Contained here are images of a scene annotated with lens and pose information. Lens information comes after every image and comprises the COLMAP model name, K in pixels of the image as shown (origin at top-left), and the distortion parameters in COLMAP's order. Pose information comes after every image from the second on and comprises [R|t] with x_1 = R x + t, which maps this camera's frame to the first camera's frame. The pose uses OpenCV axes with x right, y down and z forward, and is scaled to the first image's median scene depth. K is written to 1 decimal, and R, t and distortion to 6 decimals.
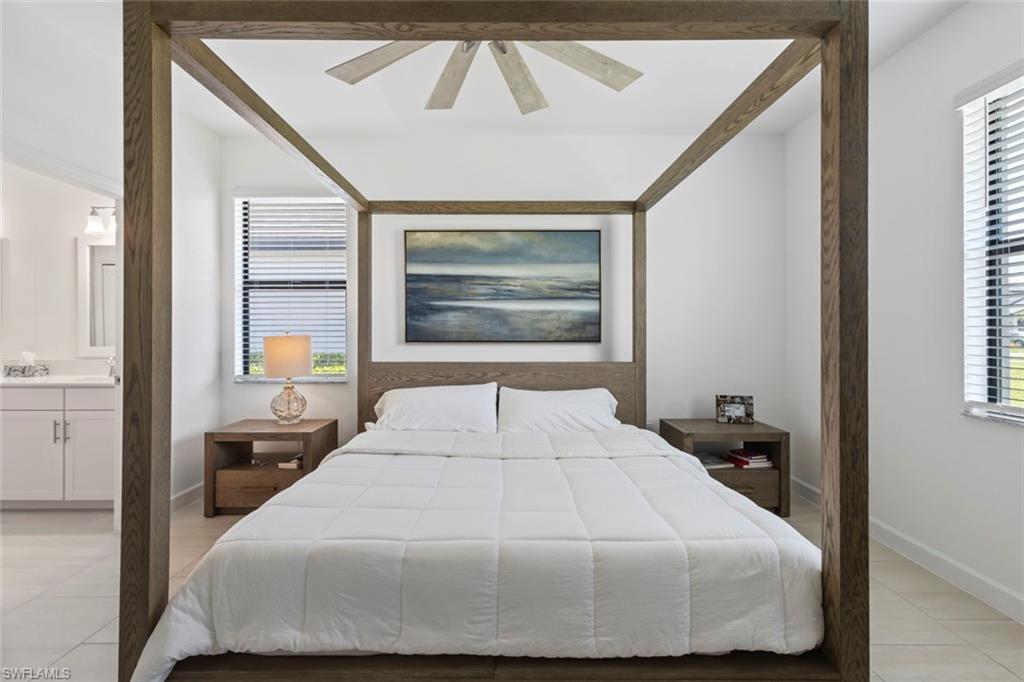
lens RADIAL K [[473.9, 0, 508.8], [0, 473.9, 336.6], [0, 0, 1]] dist [0.001408, 0.000402]
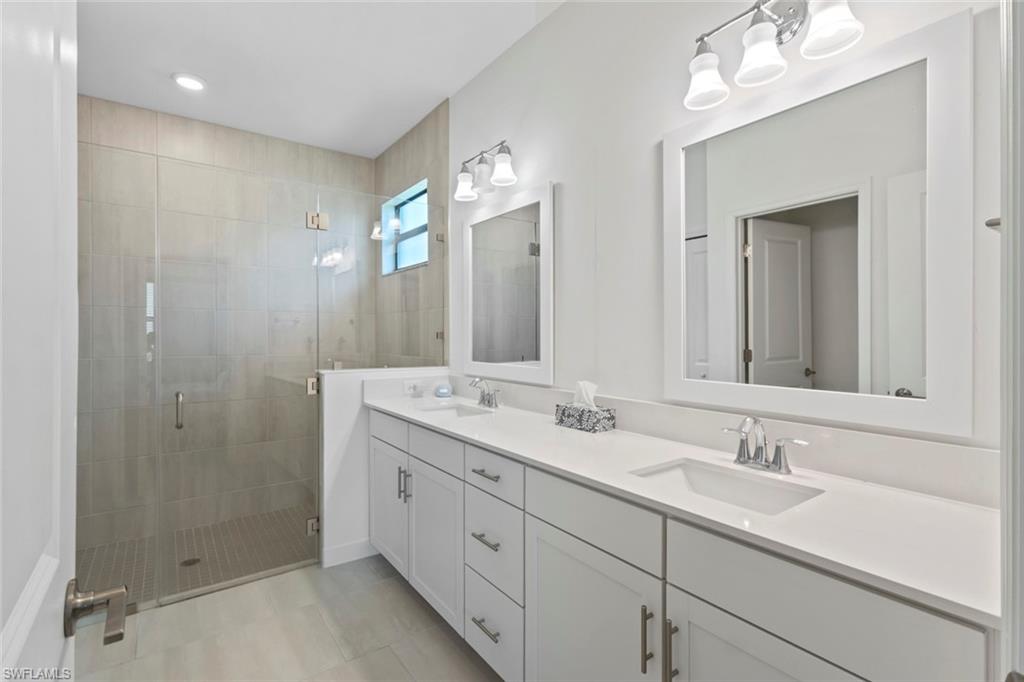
lens RADIAL K [[473.9, 0, 508.8], [0, 473.9, 336.6], [0, 0, 1]] dist [0.001408, 0.000402]
pose [[0.582585, -0.006544, -0.812744, -0.641229], [0.001102, 0.999973, -0.007262, -0.014723], [0.812769, 0.003335, 0.582576, 0.629622]]
